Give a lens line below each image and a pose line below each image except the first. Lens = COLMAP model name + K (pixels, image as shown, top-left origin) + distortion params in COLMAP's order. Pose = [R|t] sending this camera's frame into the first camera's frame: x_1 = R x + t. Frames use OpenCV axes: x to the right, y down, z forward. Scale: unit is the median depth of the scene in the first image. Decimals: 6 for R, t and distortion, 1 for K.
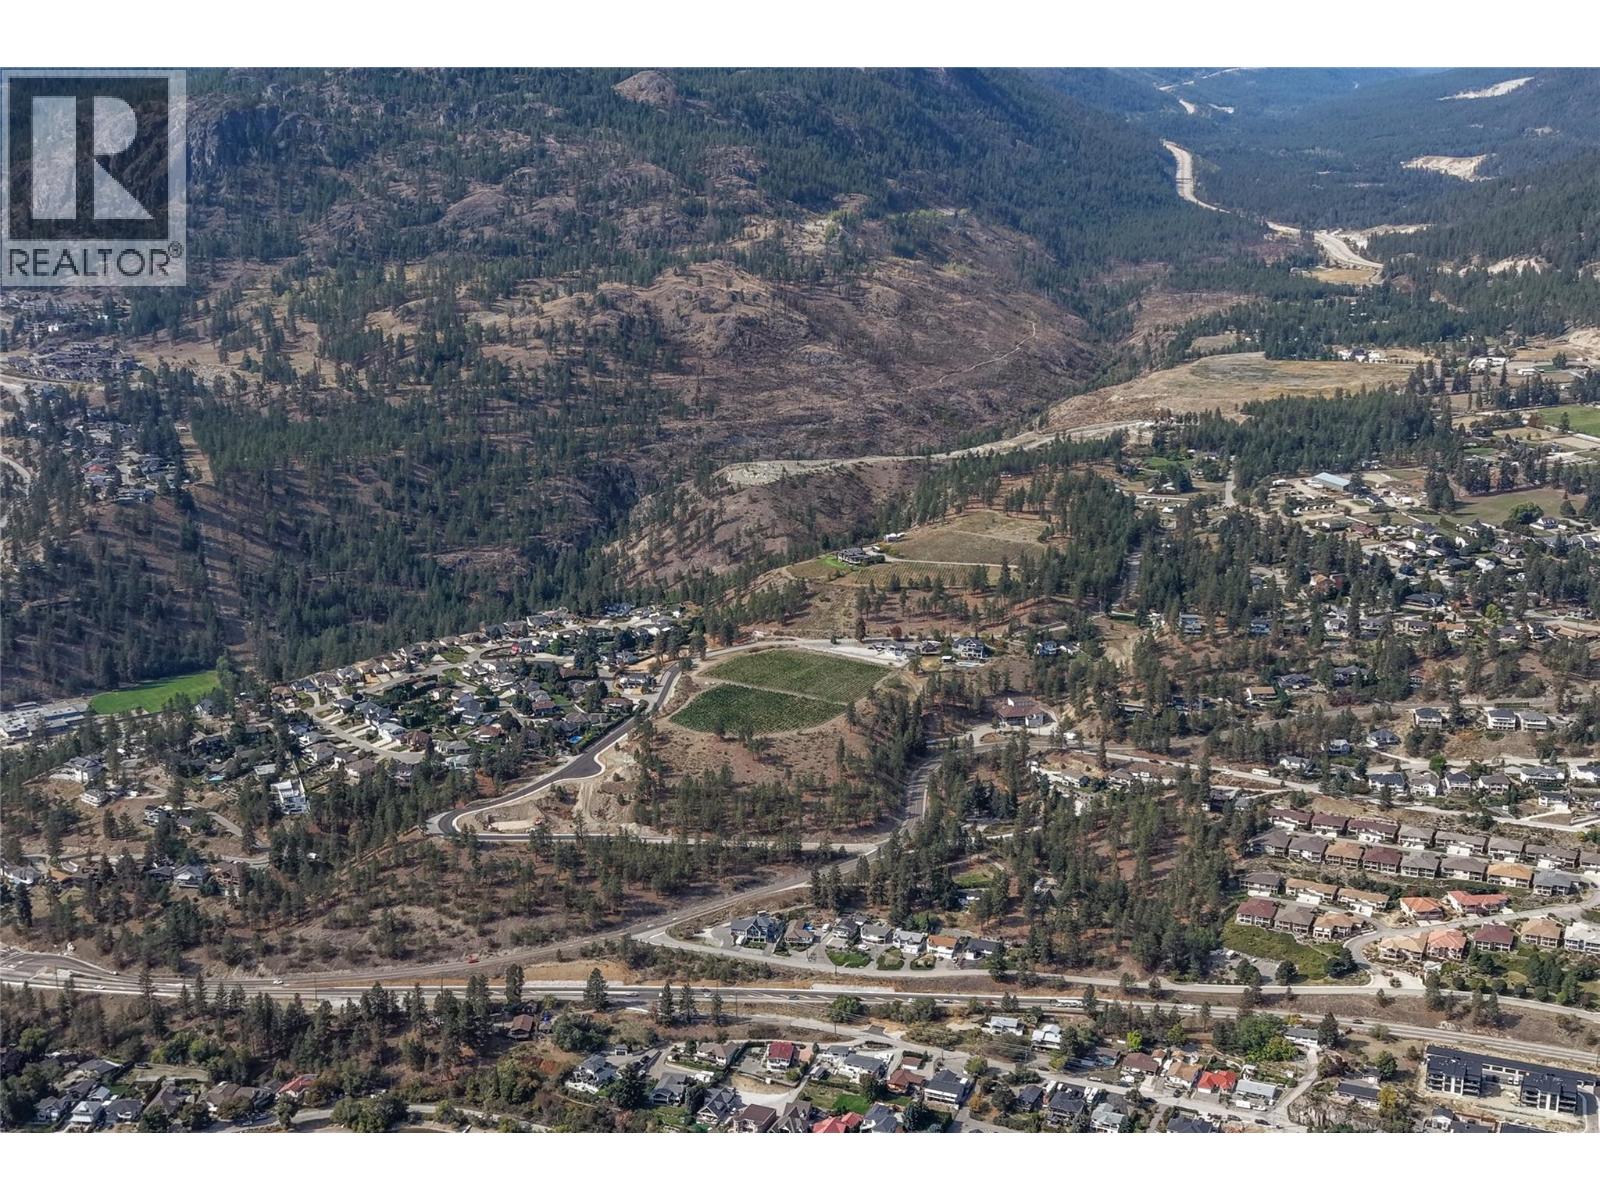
lens RADIAL K [[2116.3, 0, 801.2], [0, 2116.3, 600.5], [0, 0, 1]] dist [0.223801, -0.751117]
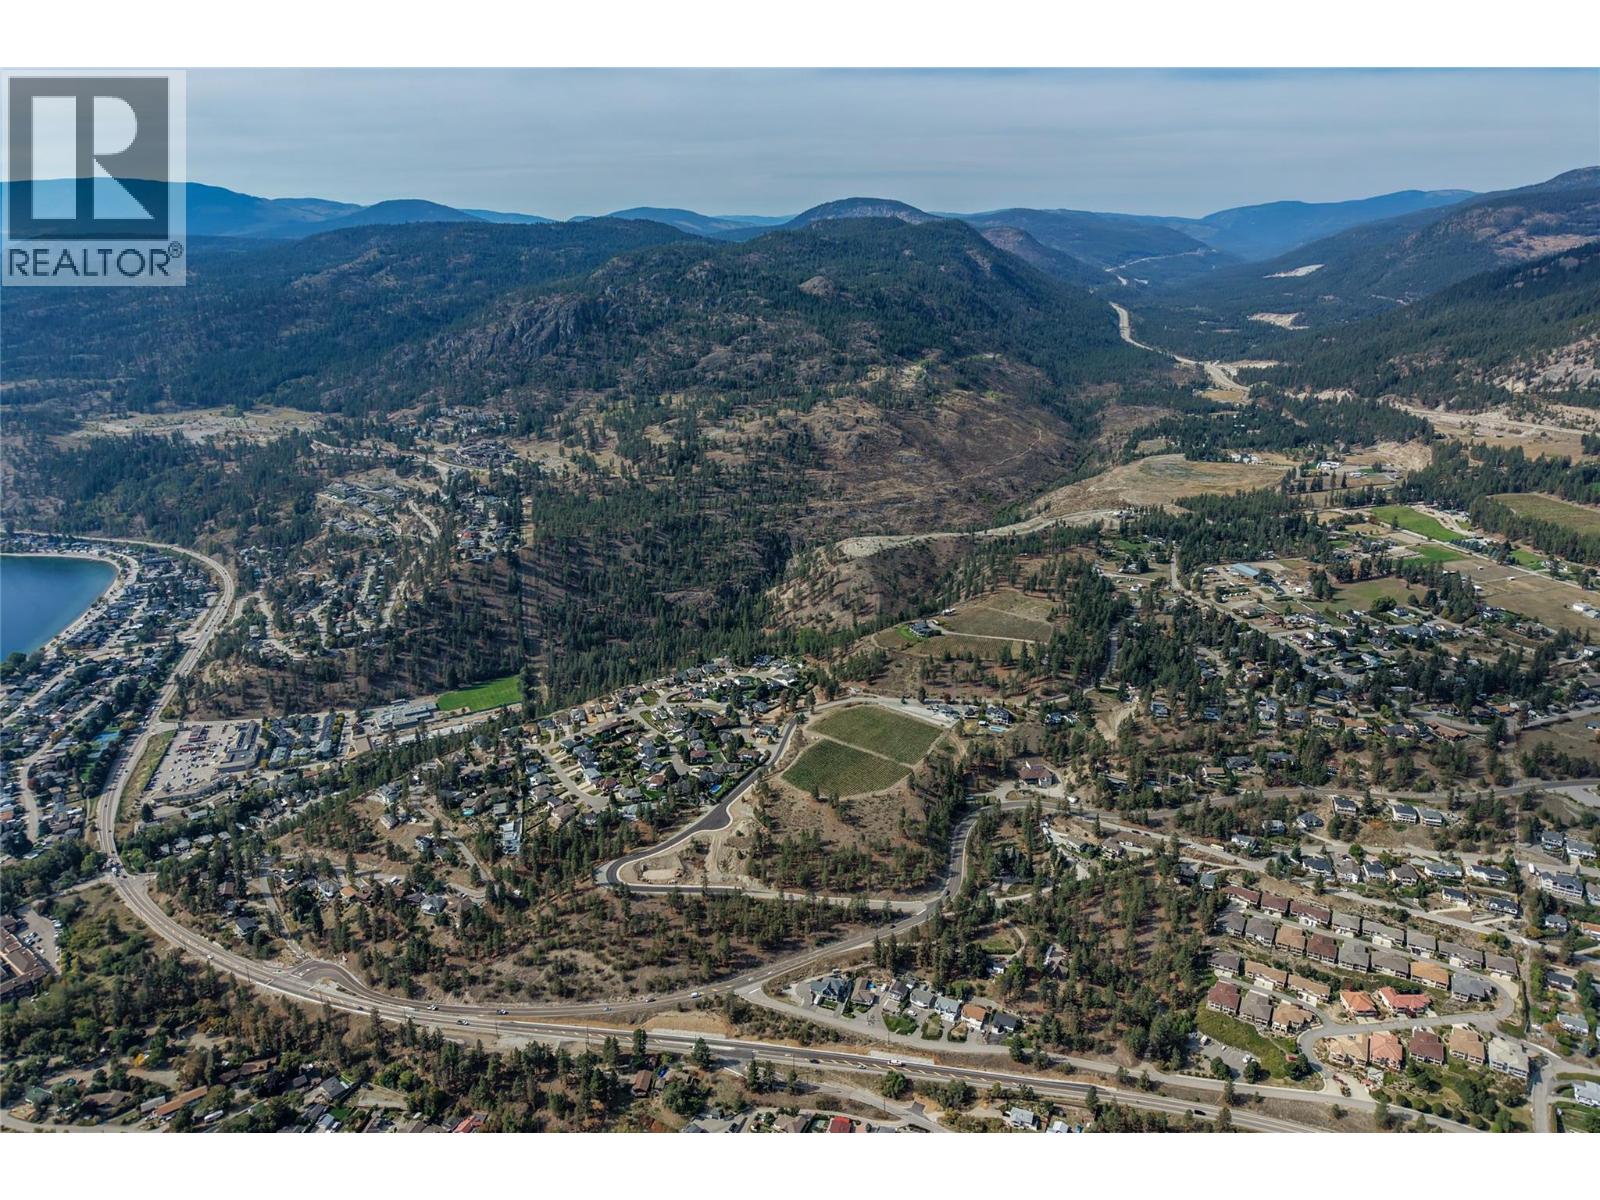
lens RADIAL K [[1070.2, 0, 800.7], [0, 1070.2, 534.8], [0, 0, 1]] dist [0.033709, -0.033357]
pose [[0.994596, 0.022970, -0.101249, 0.019097], [-0.021613, 0.999662, 0.014483, -0.119581], [0.101547, -0.012217, 0.994756, 0.305179]]
